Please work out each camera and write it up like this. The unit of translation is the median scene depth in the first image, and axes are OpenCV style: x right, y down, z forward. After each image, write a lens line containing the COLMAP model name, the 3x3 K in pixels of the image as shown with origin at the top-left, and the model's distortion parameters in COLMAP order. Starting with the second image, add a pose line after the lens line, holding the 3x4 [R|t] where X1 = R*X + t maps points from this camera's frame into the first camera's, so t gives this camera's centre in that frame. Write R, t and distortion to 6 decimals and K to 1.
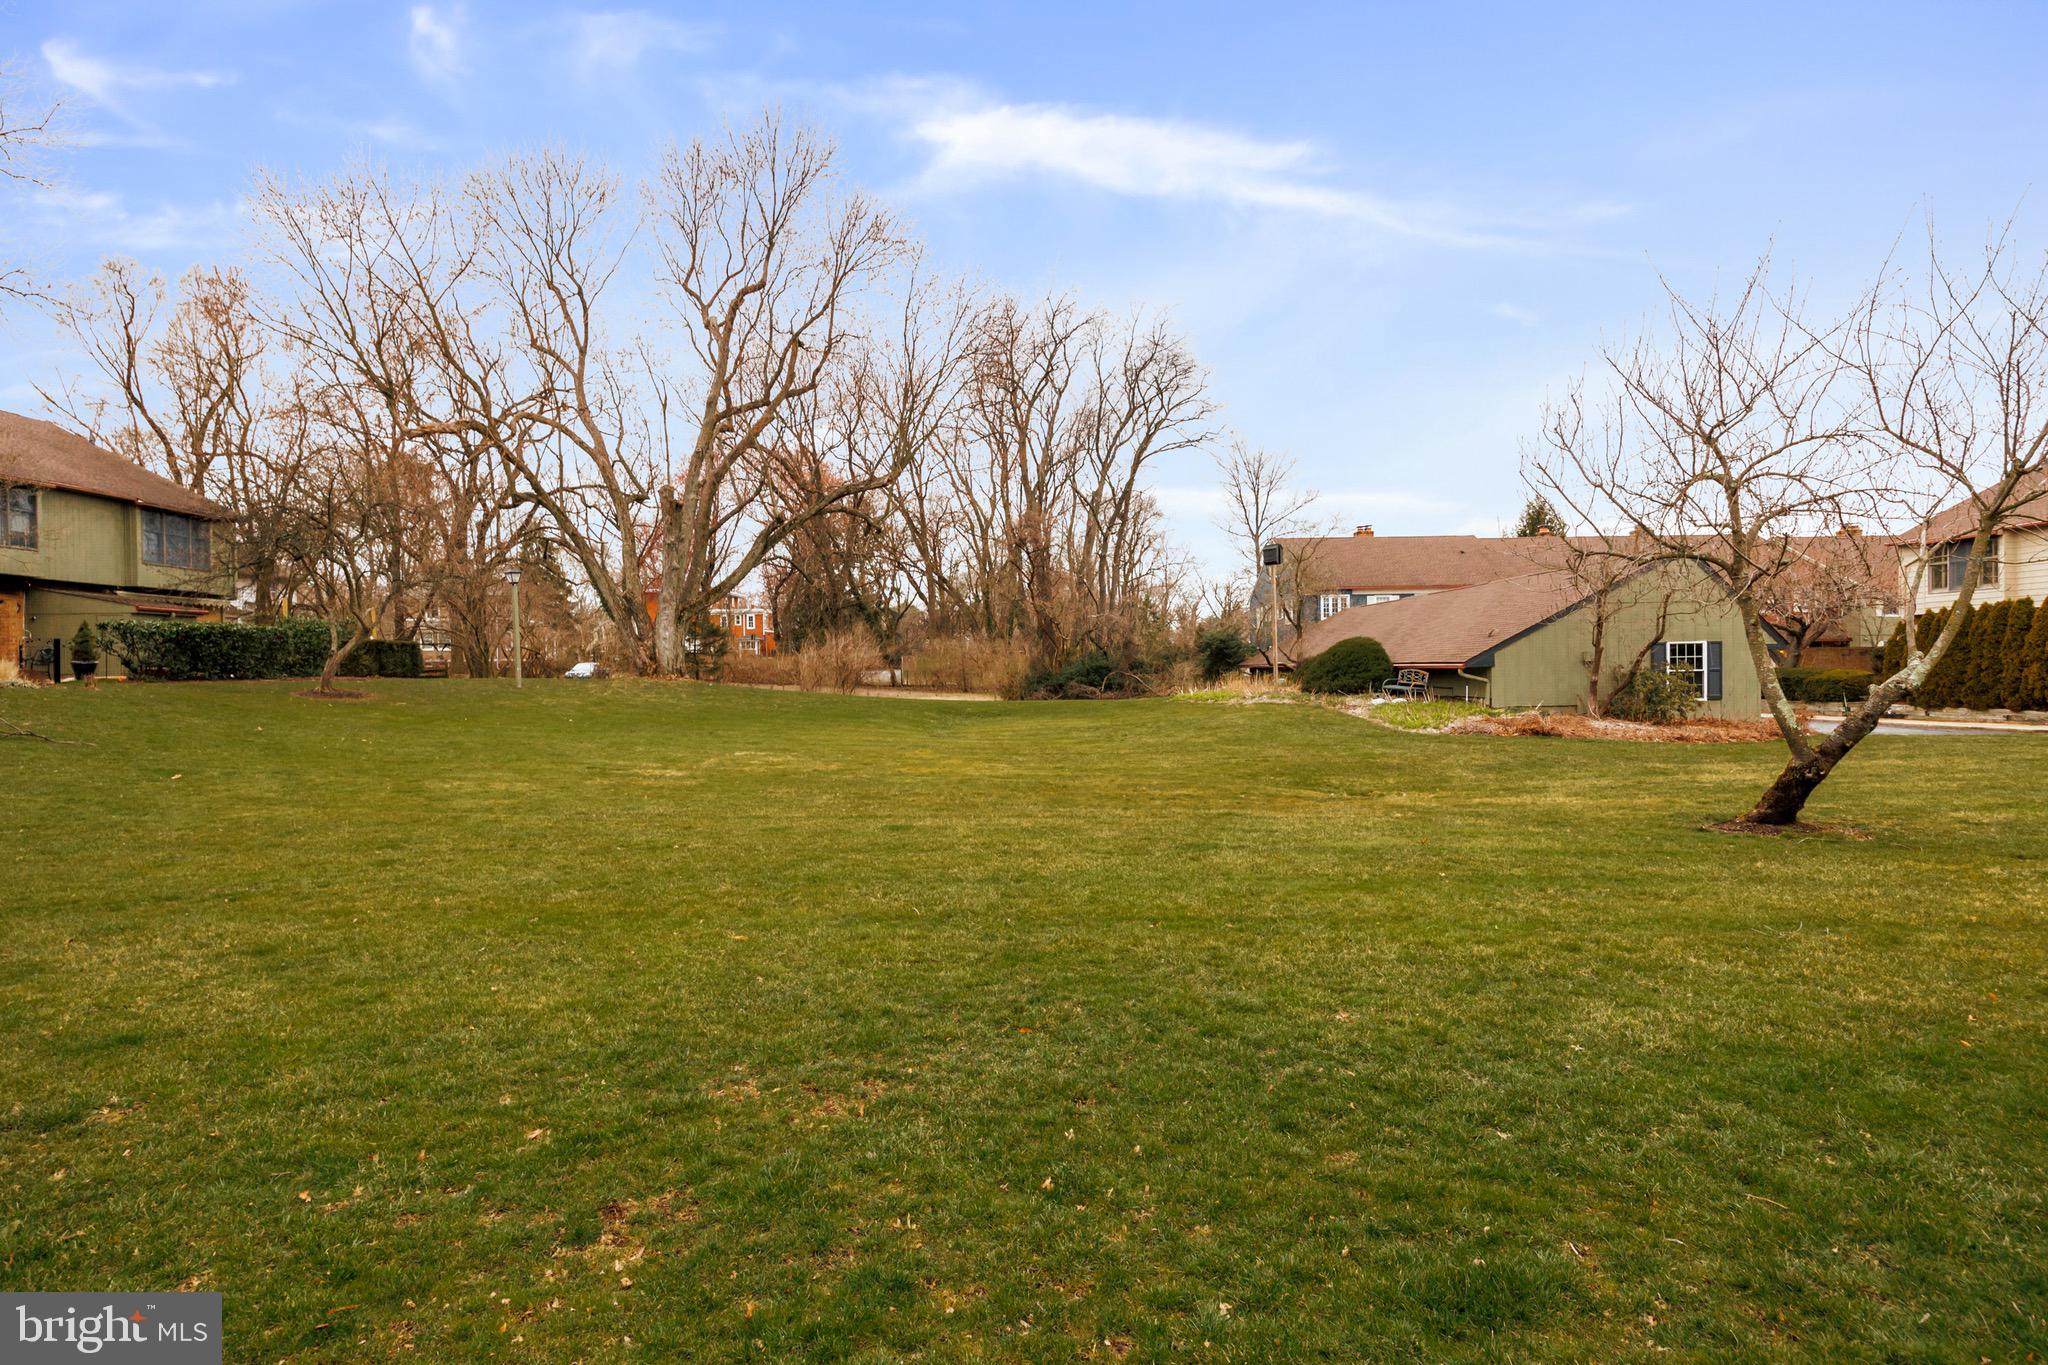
lens RADIAL K [[1051.7, 0, 1033.7], [0, 1051.7, 680.5], [0, 0, 1]] dist [-0.005505, -0.001120]
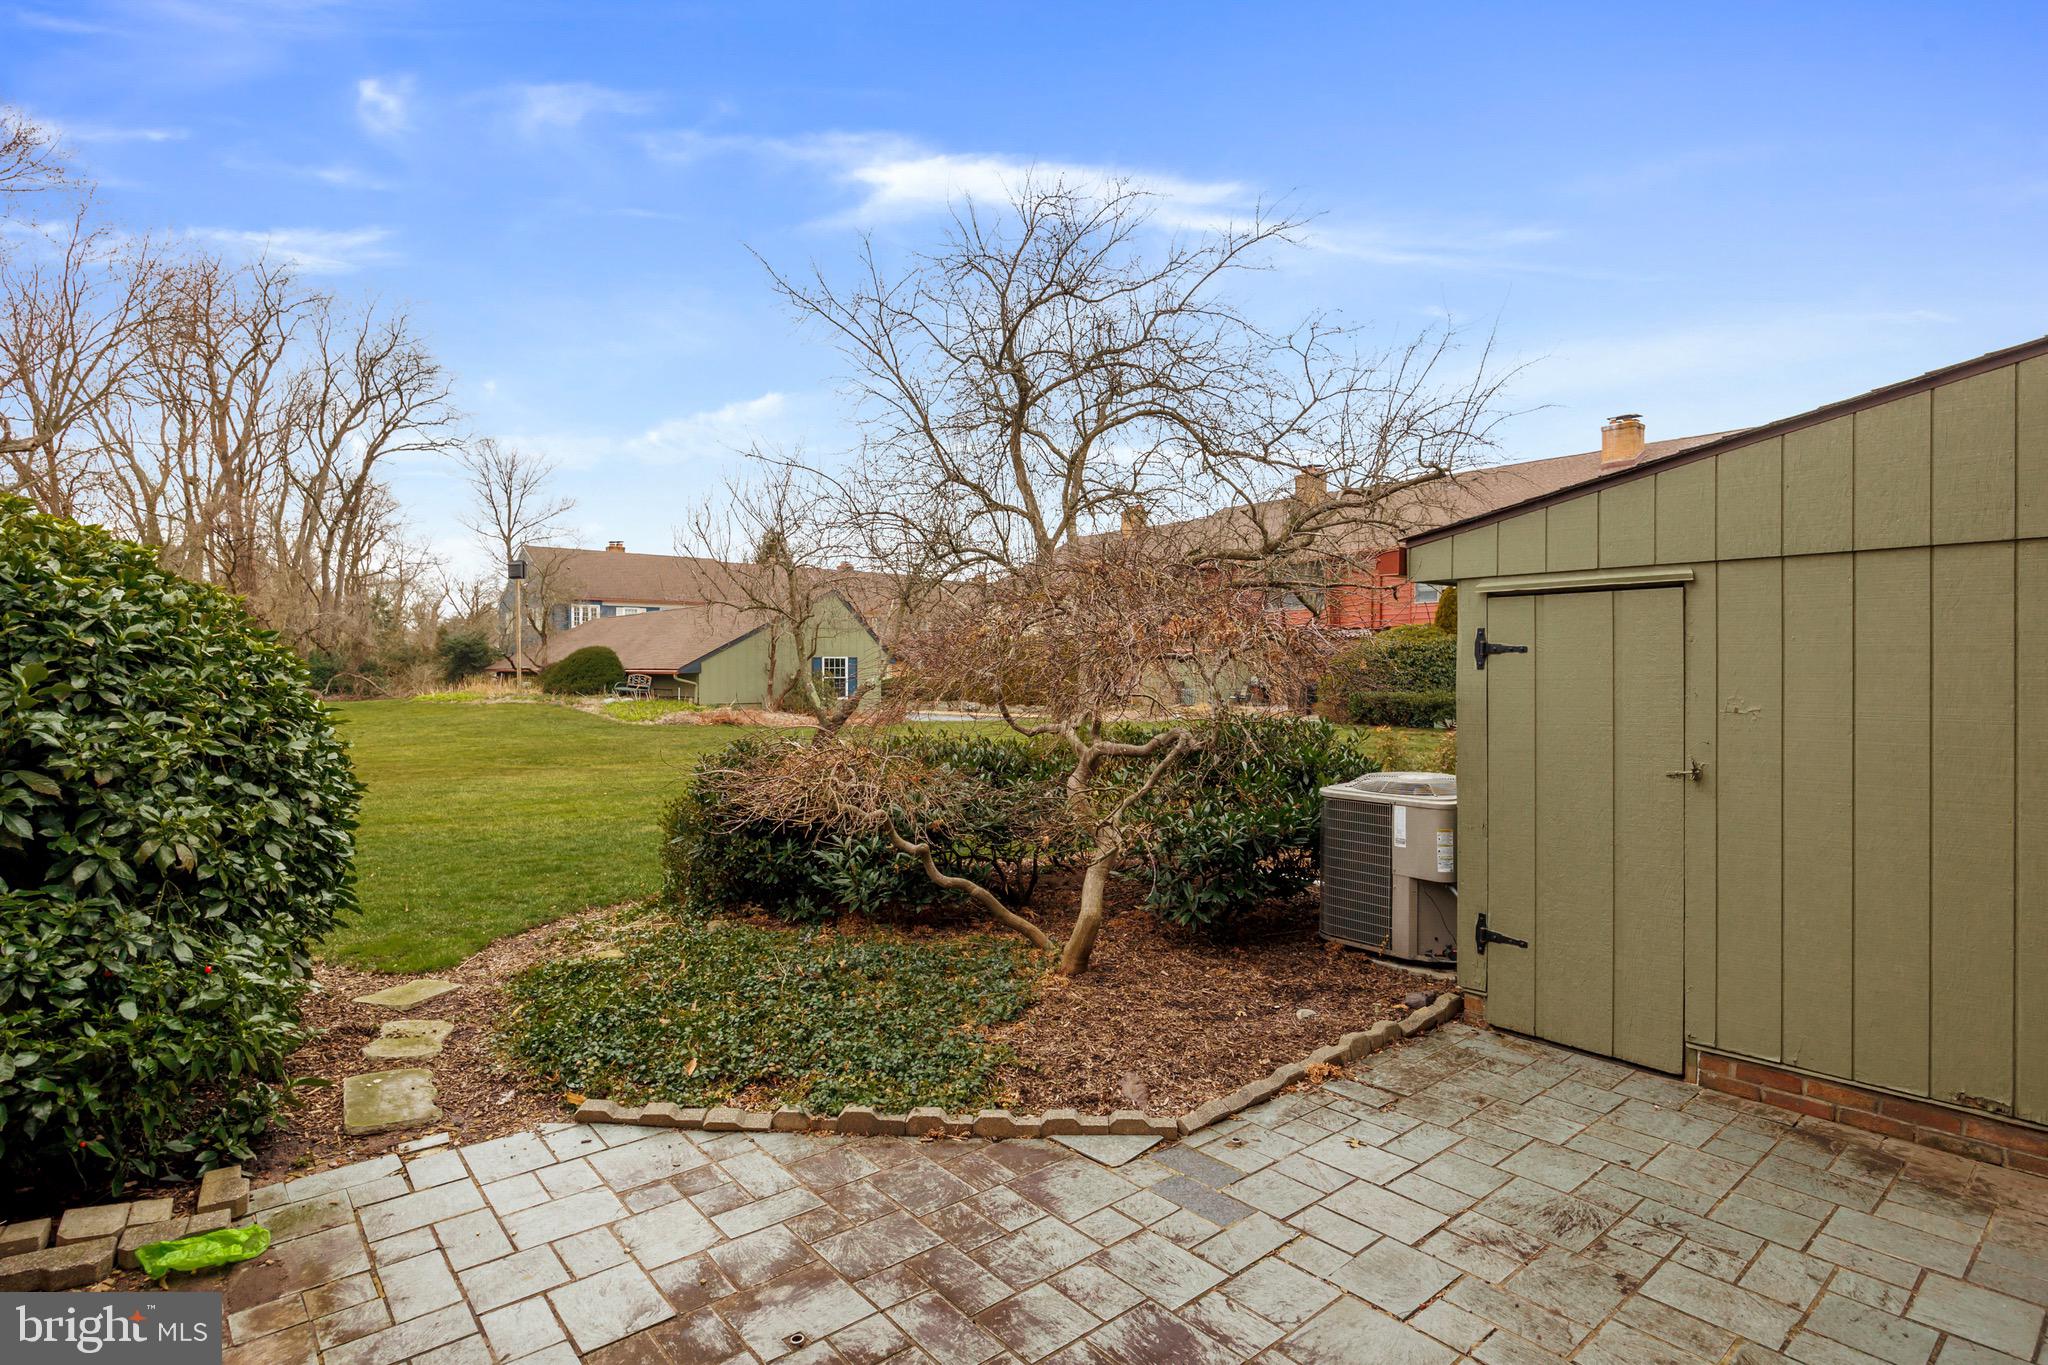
lens RADIAL K [[1051.7, 0, 1033.7], [0, 1051.7, 680.5], [0, 0, 1]] dist [-0.005505, -0.001120]
pose [[0.783434, 0.009975, 0.621395, -0.021463], [-0.005693, 0.999944, -0.008875, 0.002603], [-0.621449, 0.003415, 0.783447, -0.132647]]
